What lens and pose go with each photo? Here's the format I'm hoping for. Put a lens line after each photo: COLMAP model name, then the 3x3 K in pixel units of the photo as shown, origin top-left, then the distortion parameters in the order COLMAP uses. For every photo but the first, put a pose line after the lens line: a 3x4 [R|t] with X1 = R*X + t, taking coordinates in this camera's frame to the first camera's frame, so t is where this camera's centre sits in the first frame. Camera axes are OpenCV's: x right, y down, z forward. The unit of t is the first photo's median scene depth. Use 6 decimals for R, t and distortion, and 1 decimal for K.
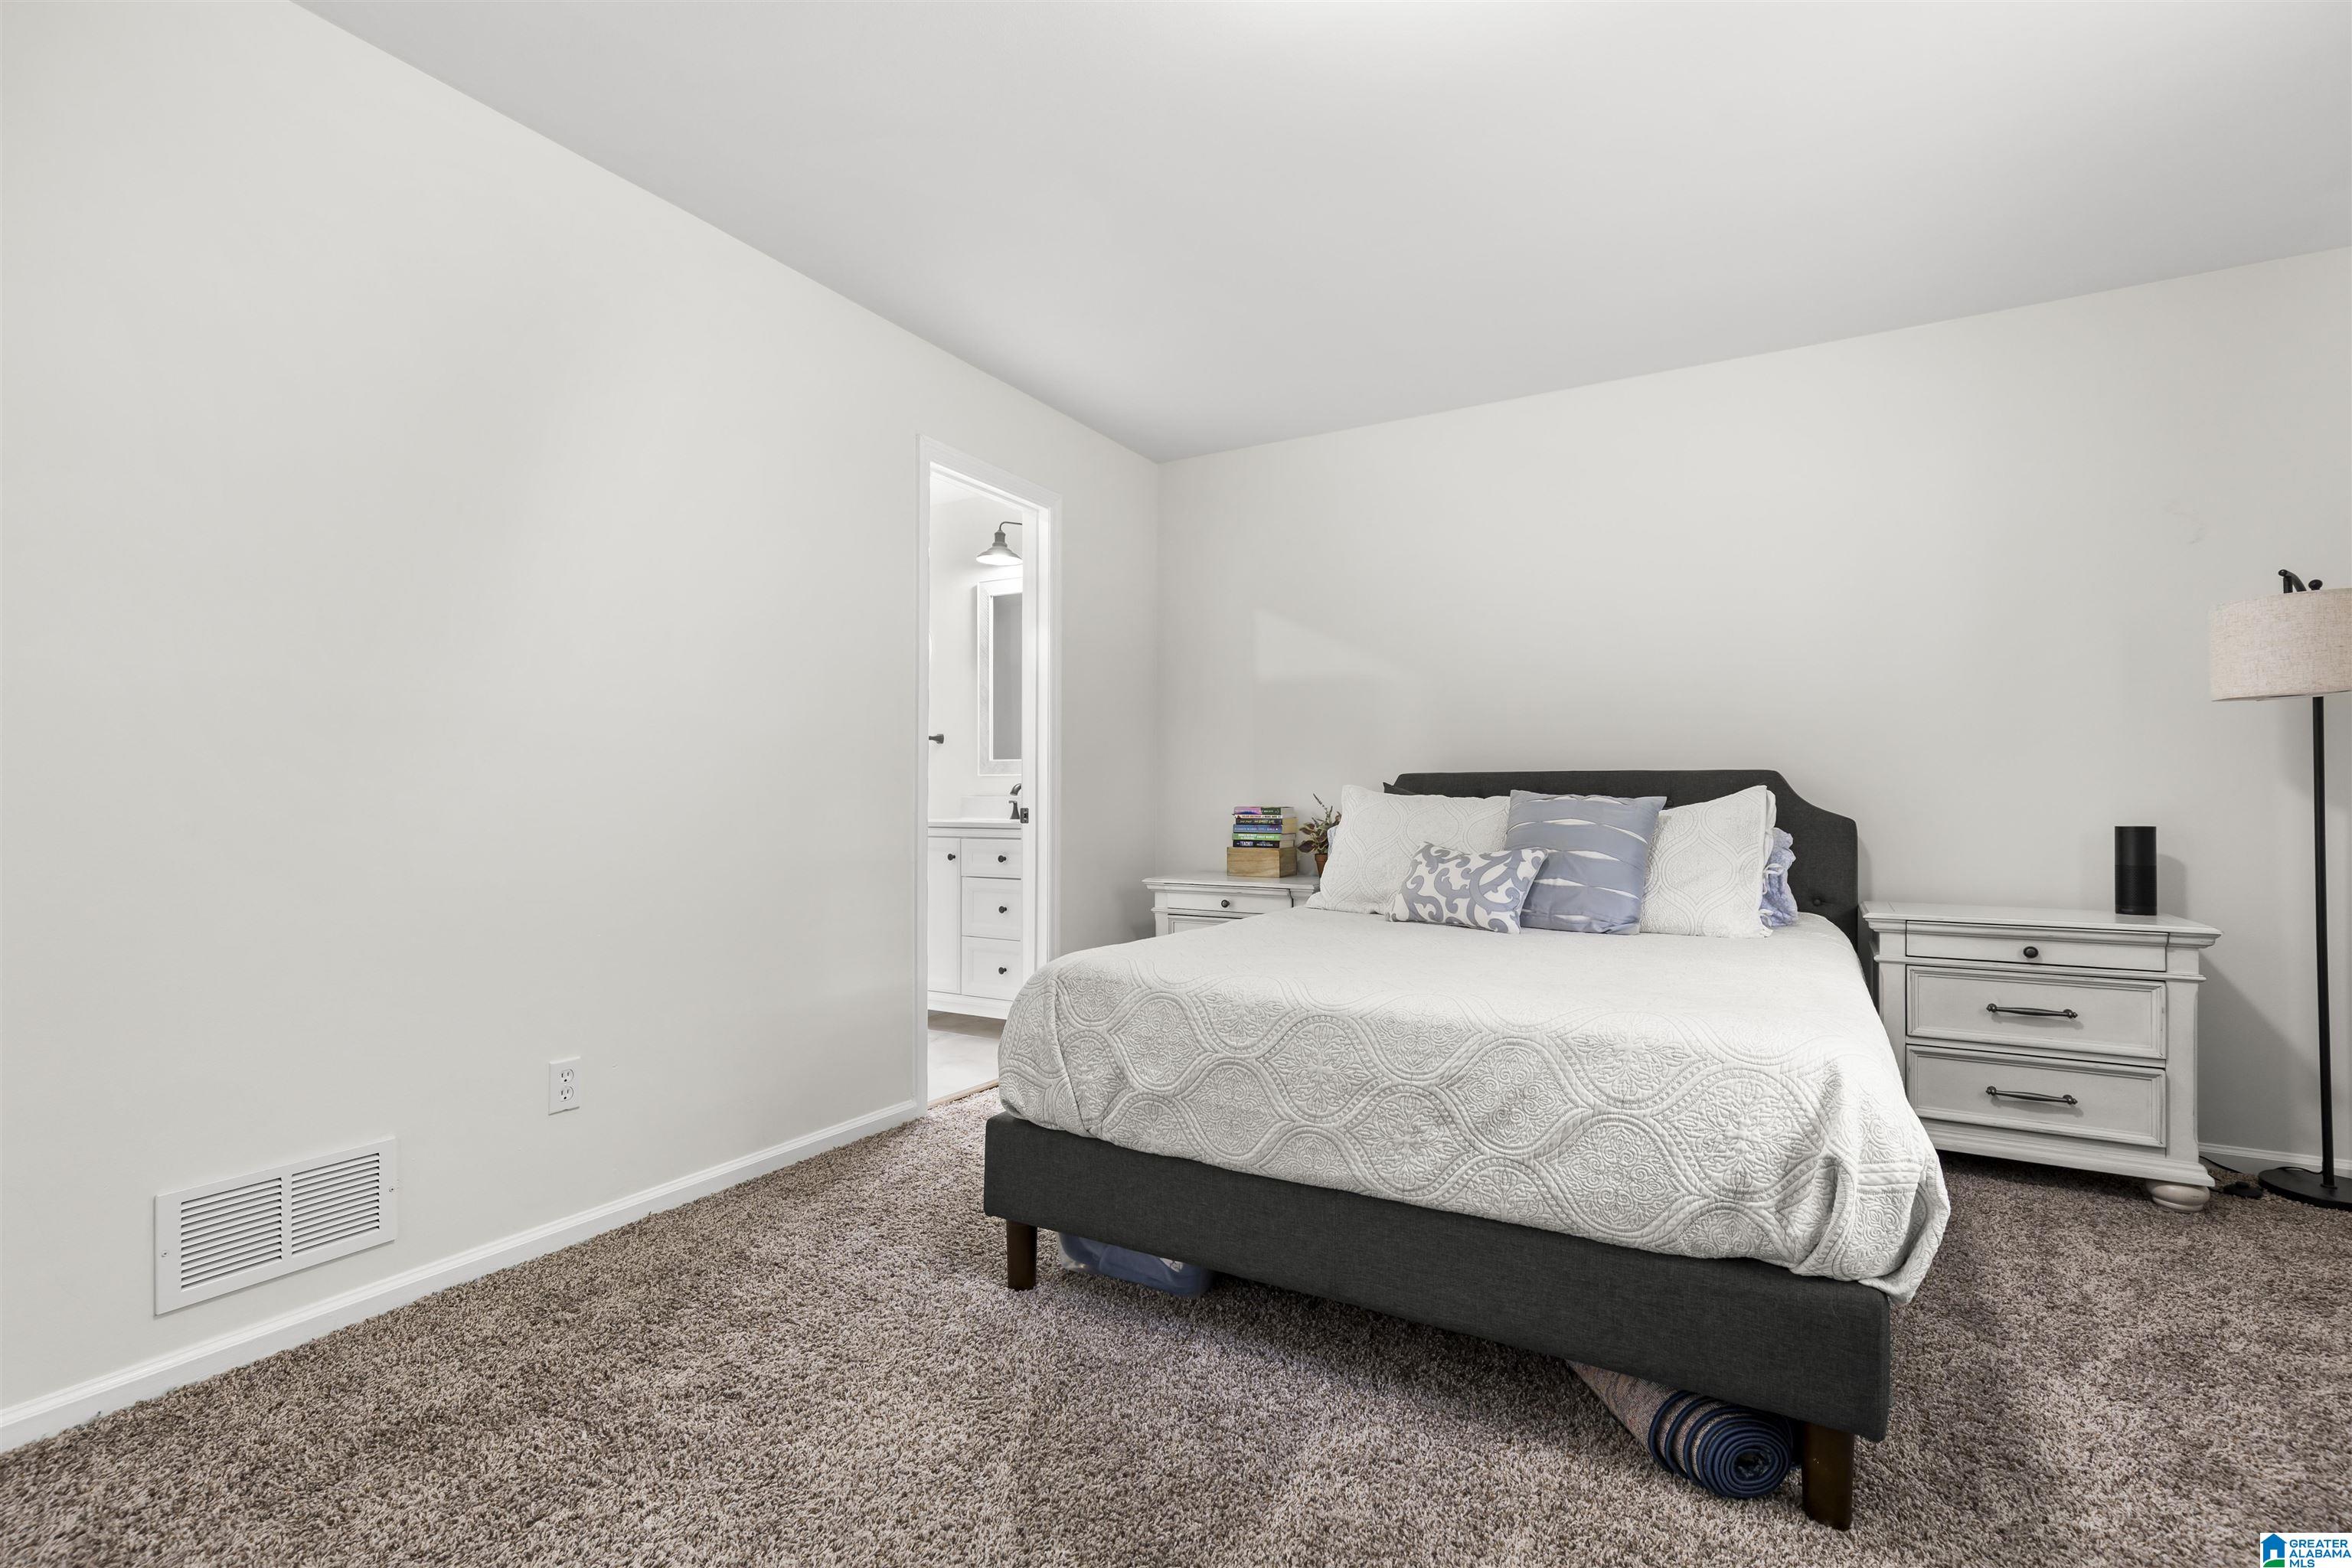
lens RADIAL K [[1074.6, 0, 1179.6], [0, 1074.6, 797.7], [0, 0, 1]] dist [-0.000936, 0.000050]
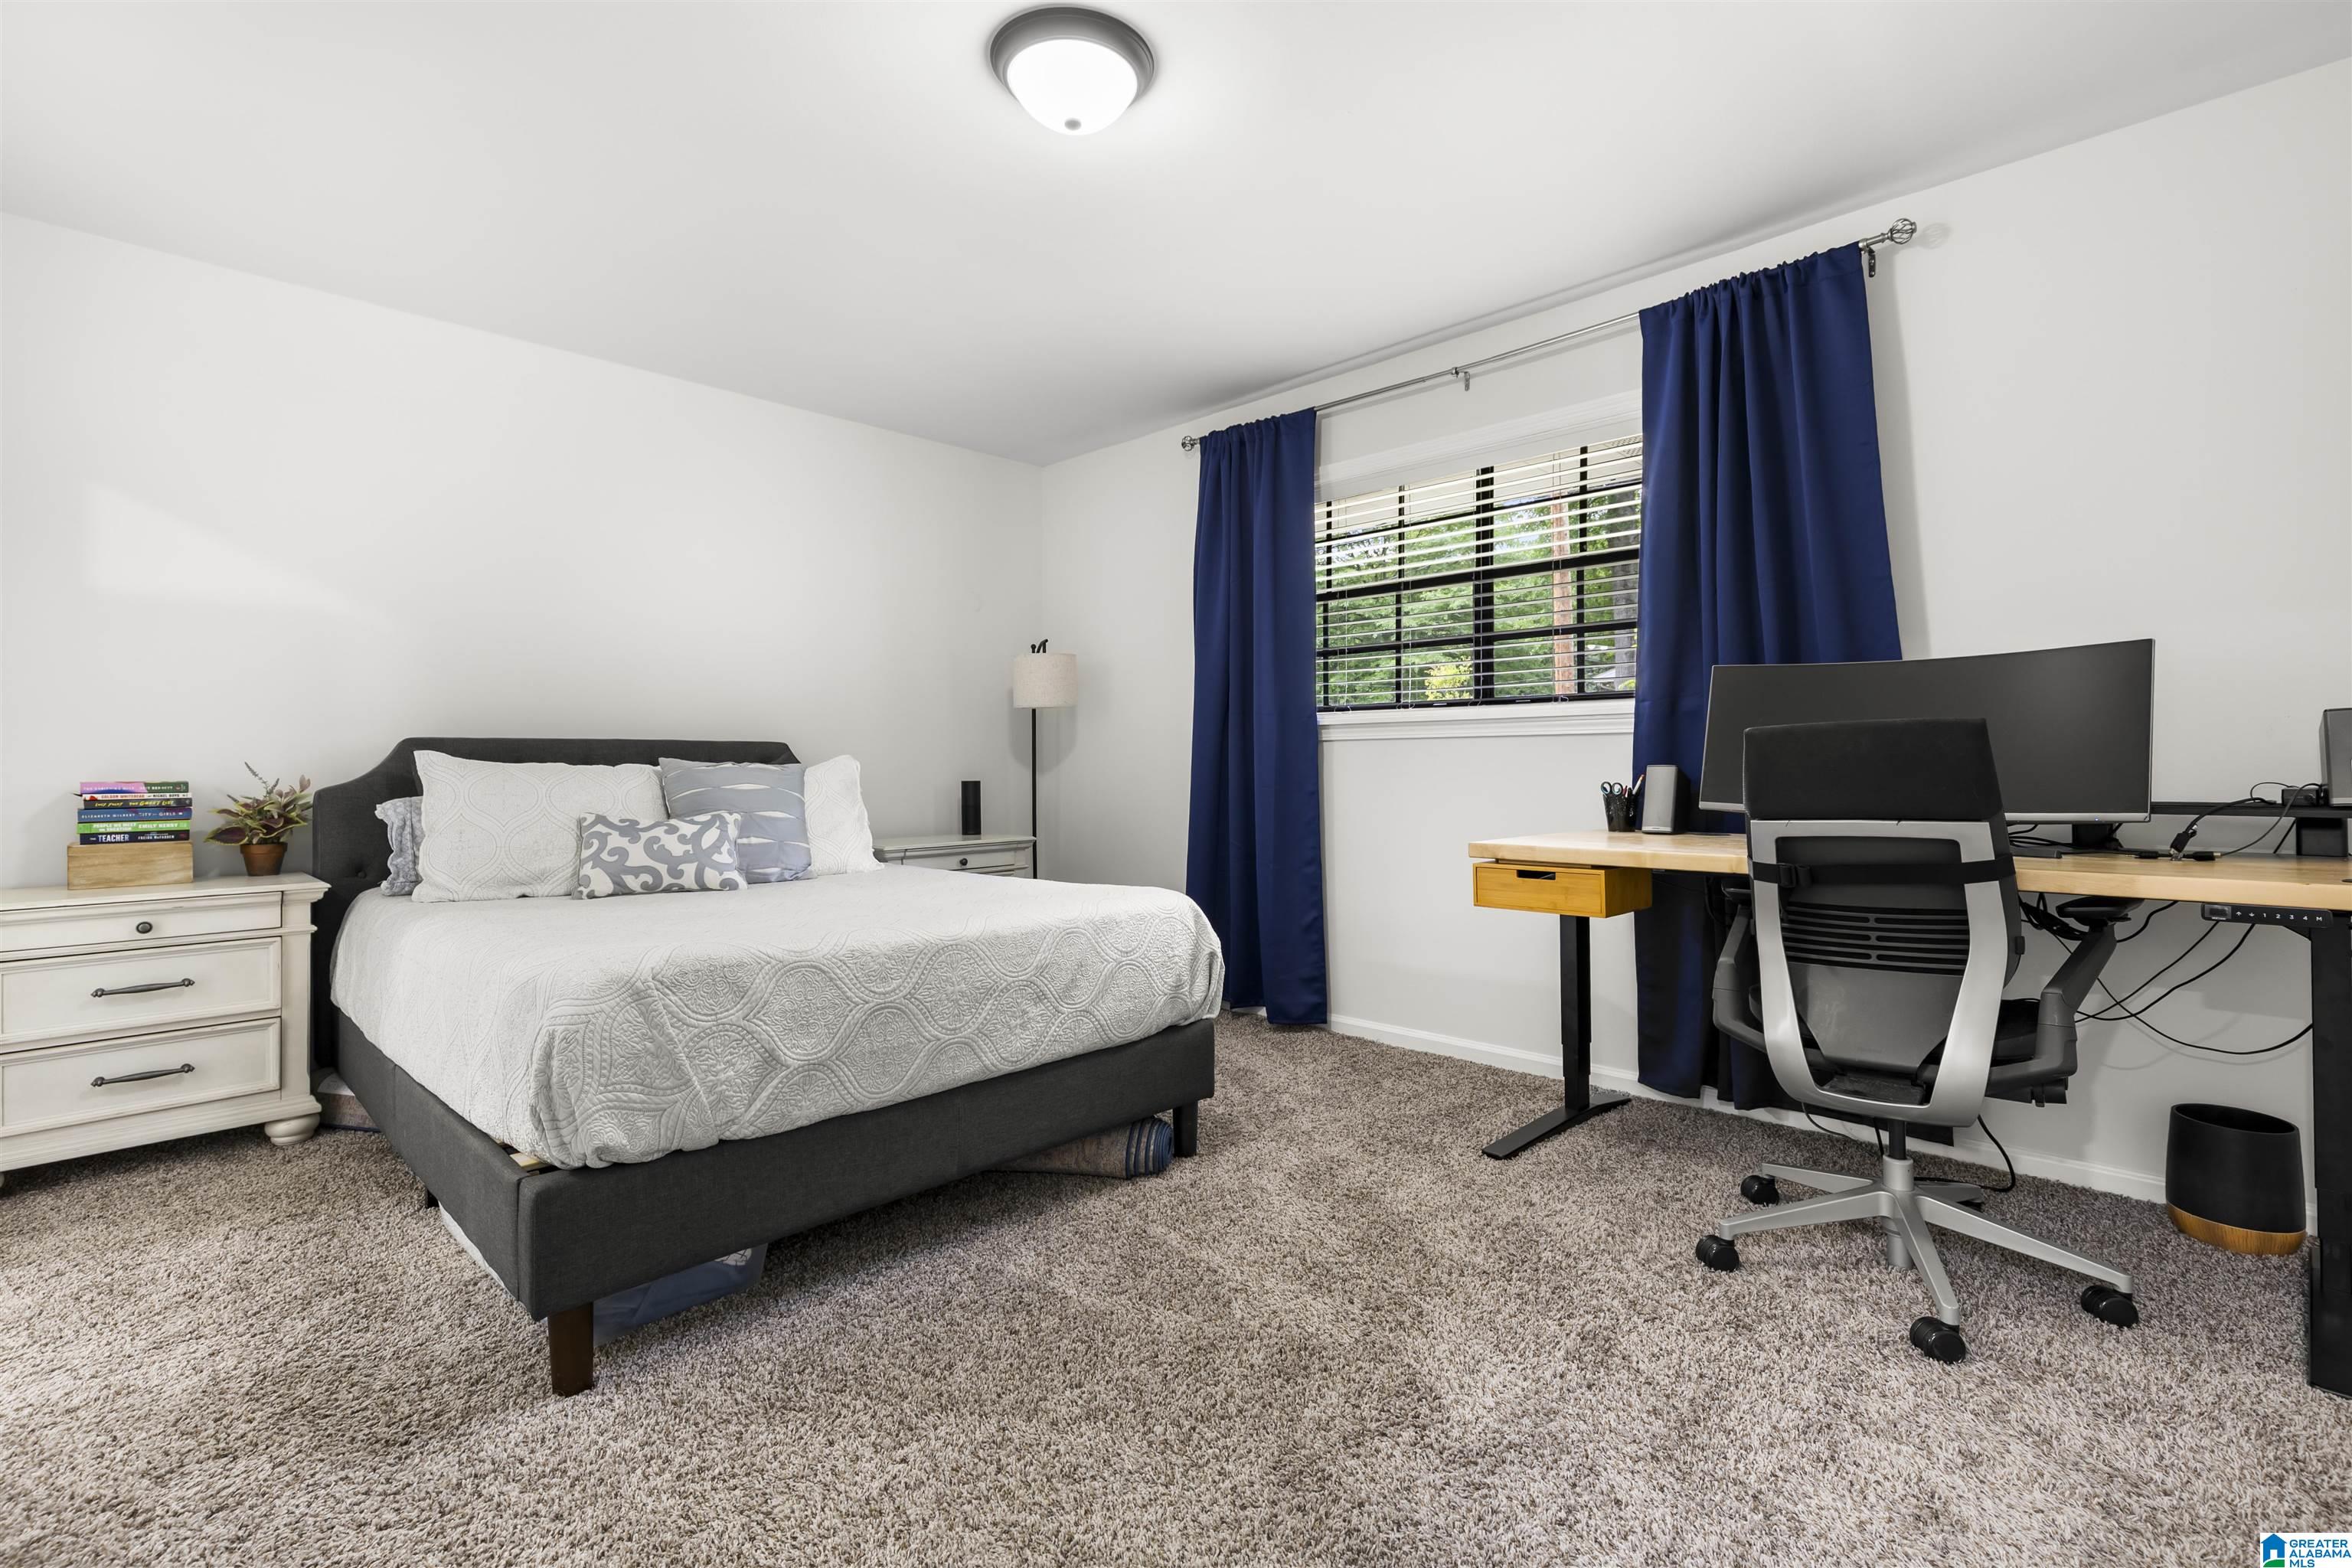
lens RADIAL K [[1074.6, 0, 1178.8], [0, 1074.6, 735.8], [0, 0, 1]] dist [-0.000936, 0.000050]
pose [[0.254842, 0.020986, 0.966755, -0.629630], [0.006016, 0.999711, -0.023287, -0.001962], [-0.966964, 0.011751, 0.254642, 0.286441]]
